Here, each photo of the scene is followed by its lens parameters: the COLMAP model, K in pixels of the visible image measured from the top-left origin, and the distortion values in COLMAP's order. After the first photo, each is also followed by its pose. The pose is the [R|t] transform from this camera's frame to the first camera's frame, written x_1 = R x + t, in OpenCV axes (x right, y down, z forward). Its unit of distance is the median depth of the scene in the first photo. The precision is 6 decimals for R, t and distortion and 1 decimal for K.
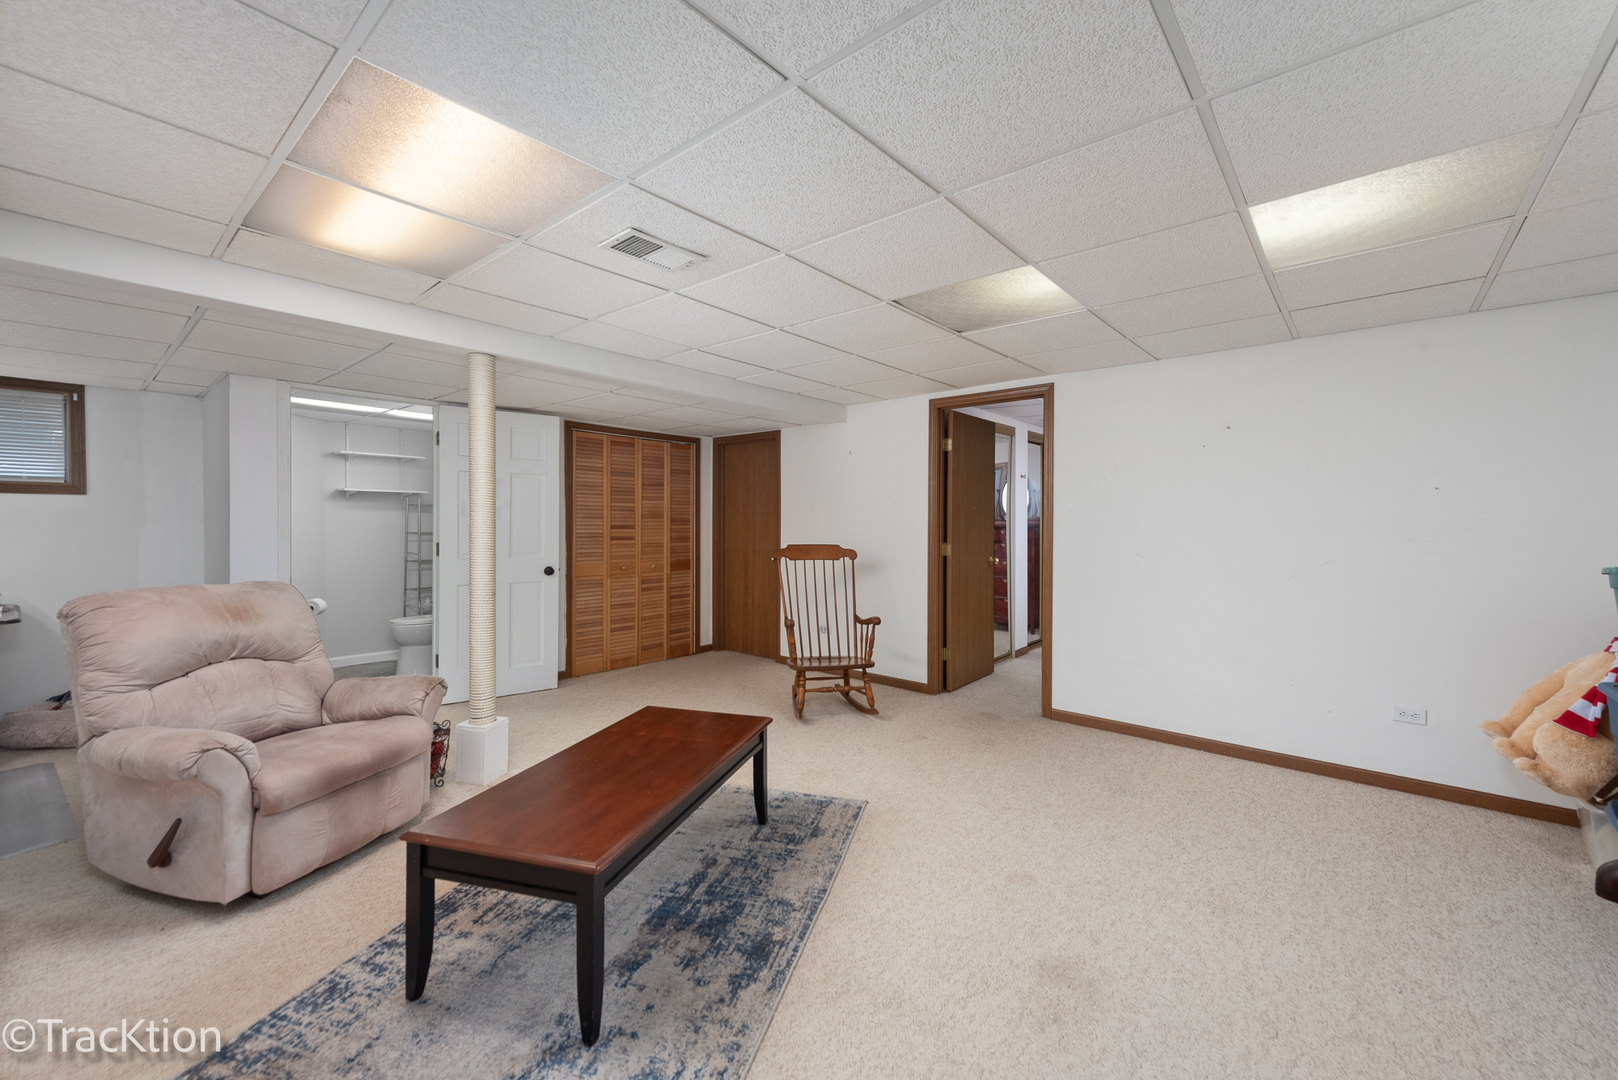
lens RADIAL K [[645.4, 0, 811.9], [0, 645.4, 528.6], [0, 0, 1]] dist [0.003908, 0.000089]
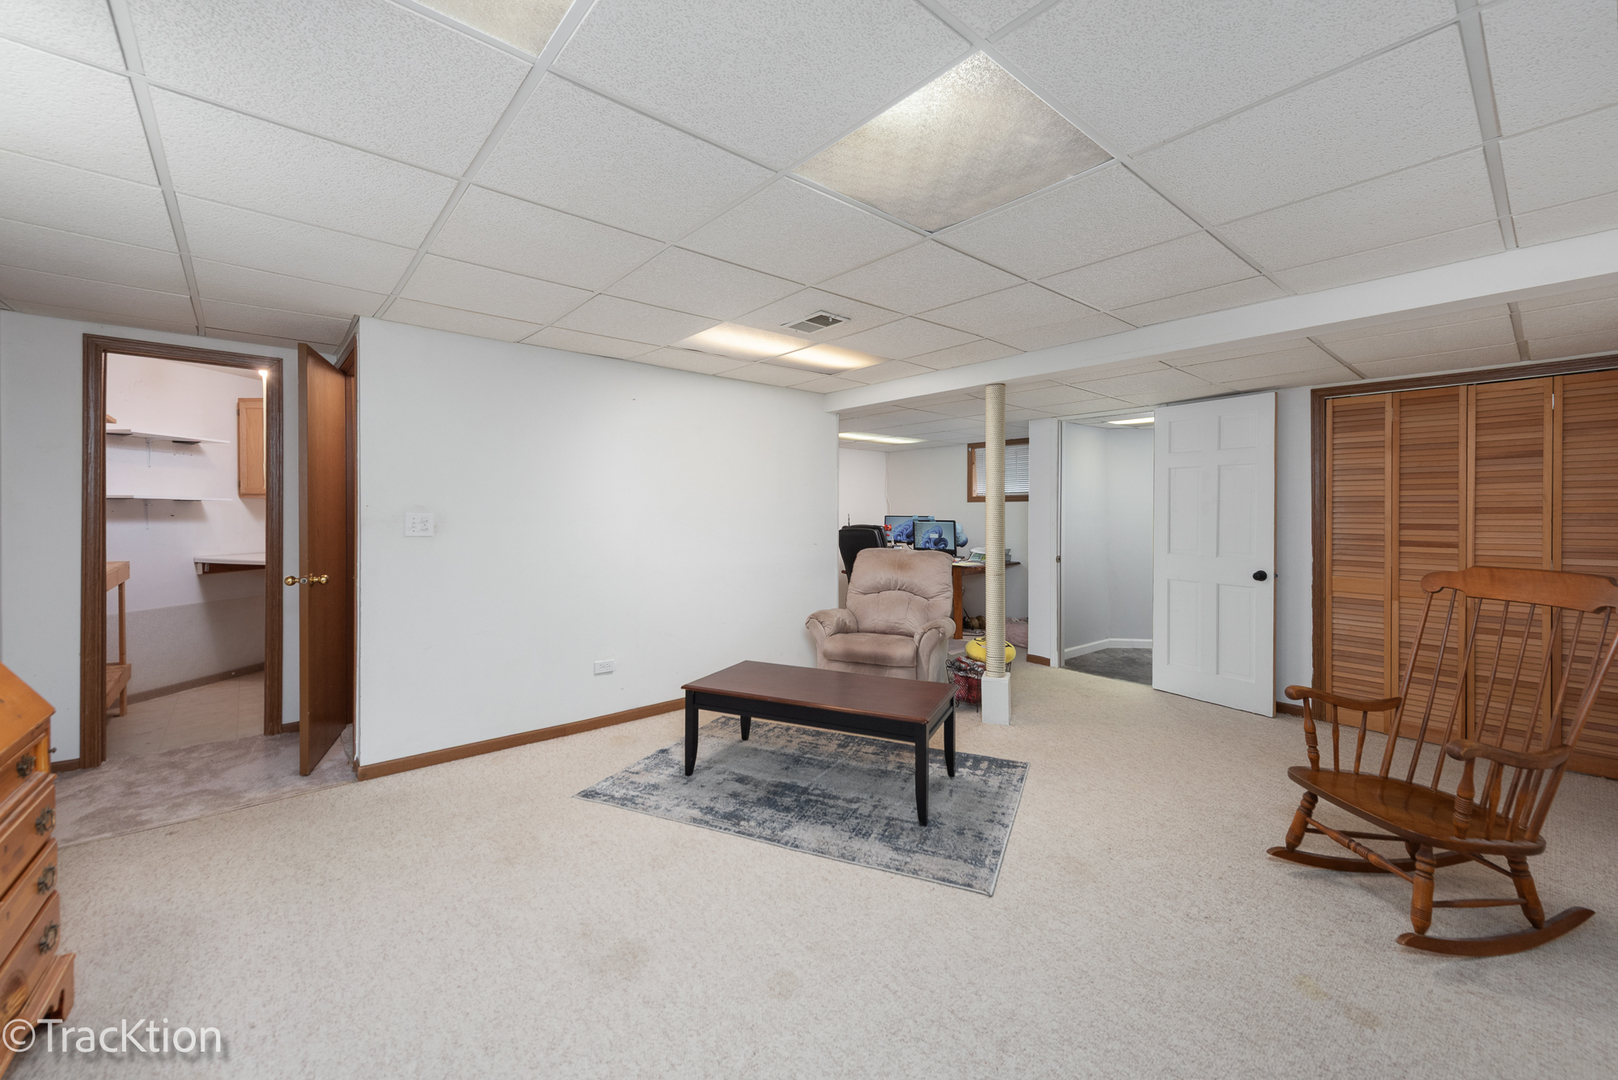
lens RADIAL K [[645.4, 0, 816.0], [0, 645.4, 512.5], [0, 0, 1]] dist [0.003908, 0.000089]
pose [[-0.150036, -0.002827, -0.988677, 0.991907], [-0.016476, 0.999864, -0.000358, -0.014958], [0.988543, 0.016236, -0.150062, 1.055640]]
